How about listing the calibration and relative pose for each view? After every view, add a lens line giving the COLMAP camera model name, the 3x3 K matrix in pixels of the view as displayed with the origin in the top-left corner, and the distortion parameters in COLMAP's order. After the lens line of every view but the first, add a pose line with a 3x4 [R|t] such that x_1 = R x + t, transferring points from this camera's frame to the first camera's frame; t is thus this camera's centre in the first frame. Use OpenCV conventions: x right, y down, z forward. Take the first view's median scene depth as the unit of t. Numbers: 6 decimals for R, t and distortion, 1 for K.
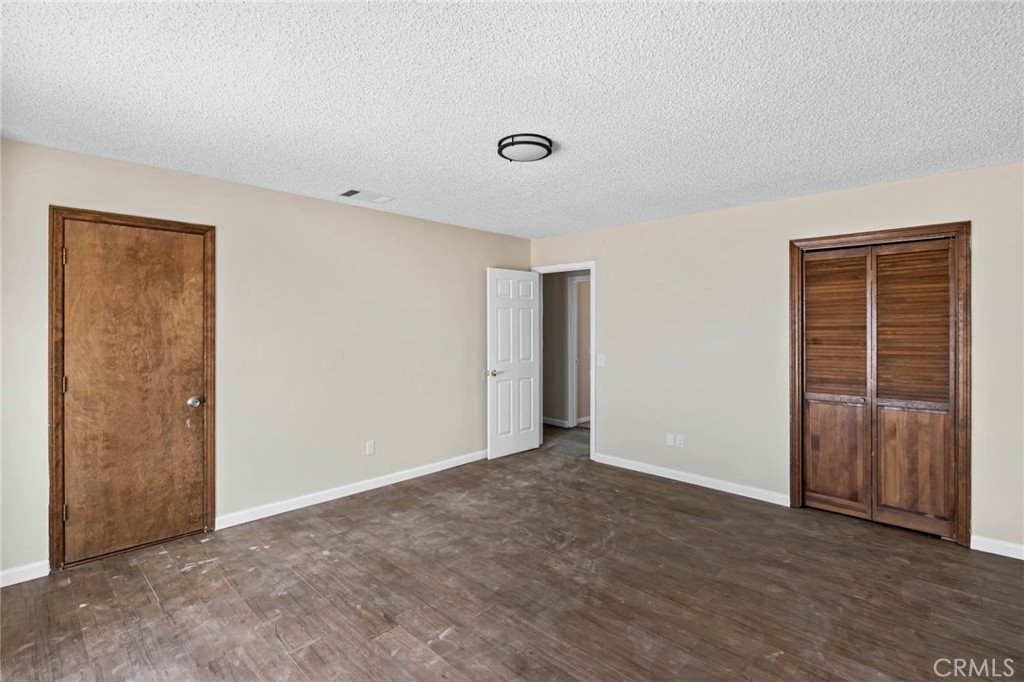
lens RADIAL K [[495.4, 0, 513.3], [0, 495.4, 325.9], [0, 0, 1]] dist [-0.000785, -0.000276]
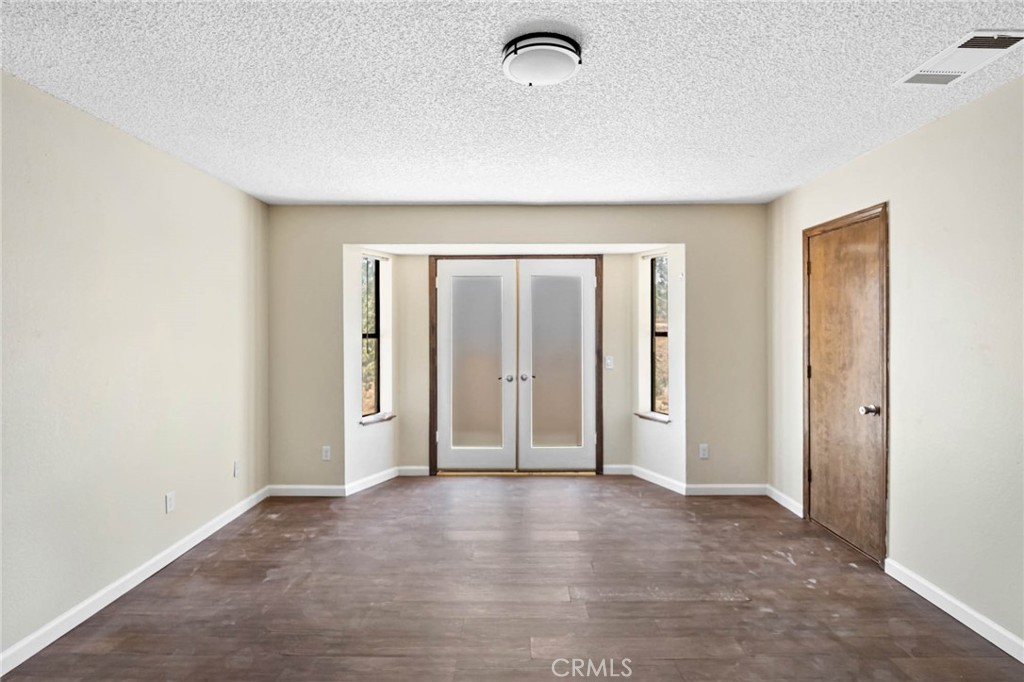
lens RADIAL K [[515.5, 0, 513.8], [0, 515.5, 326.2], [0, 0, 1]] dist [0.000130, 0.000031]
pose [[-0.717499, 0.000580, -0.696560, 0.476221], [0.000469, 1.000000, 0.000350, 0.004272], [0.696560, -0.000076, -0.717499, 1.288601]]
